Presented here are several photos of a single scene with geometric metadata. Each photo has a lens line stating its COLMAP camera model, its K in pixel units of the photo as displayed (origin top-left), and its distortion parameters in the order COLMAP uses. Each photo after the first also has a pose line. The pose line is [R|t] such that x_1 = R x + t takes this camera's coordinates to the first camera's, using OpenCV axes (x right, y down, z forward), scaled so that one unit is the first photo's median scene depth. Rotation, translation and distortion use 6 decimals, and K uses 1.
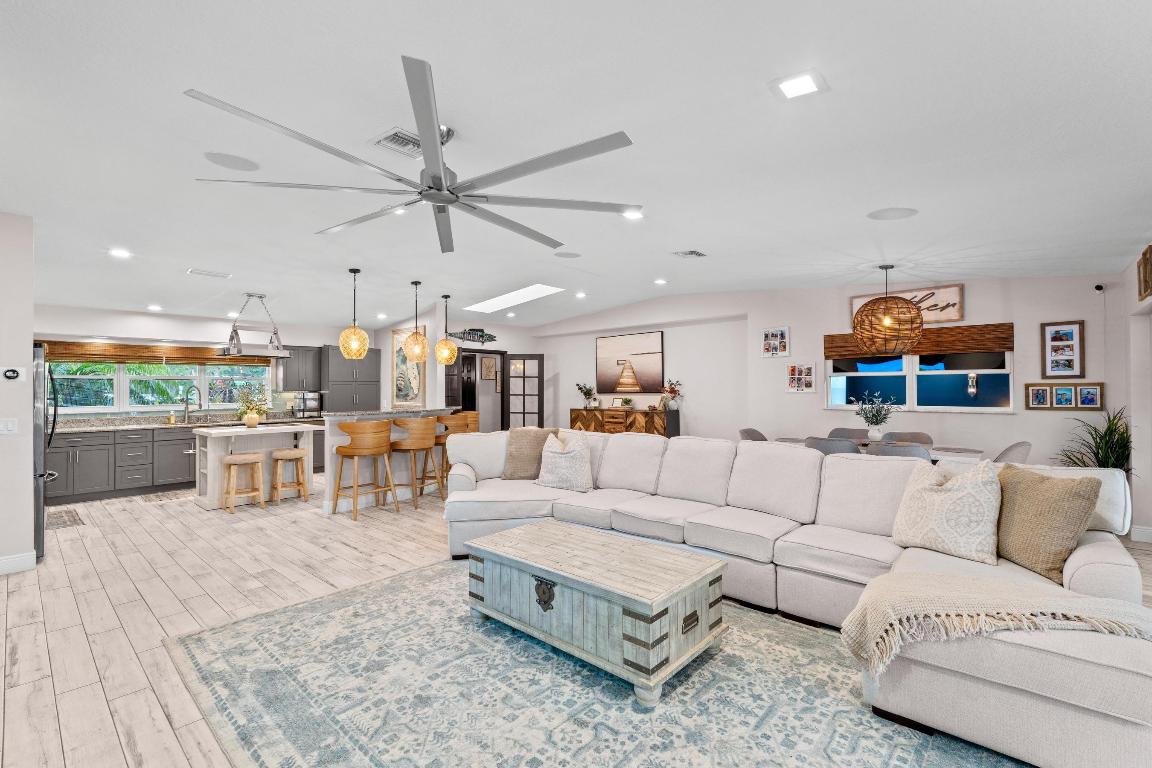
lens RADIAL K [[501.9, 0, 576.0], [0, 501.9, 384.0], [0, 0, 1]] dist [-0.002029, -0.000759]
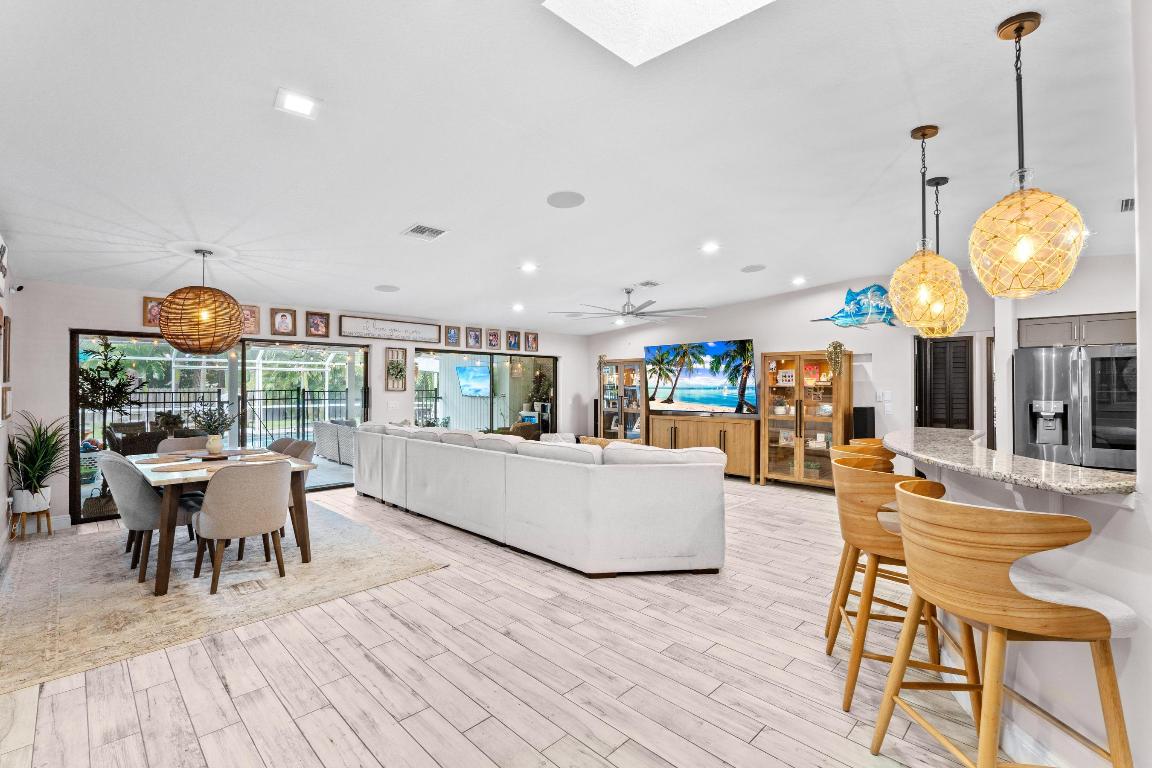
lens RADIAL K [[506.4, 0, 577.4], [0, 506.4, 379.9], [0, 0, 1]] dist [-0.006857, 0.000085]
pose [[-0.998189, 0.006423, 0.059807, -0.092954], [0.005226, 0.999783, -0.020146, 0.009776], [-0.059924, -0.019797, -0.998007, 2.103360]]
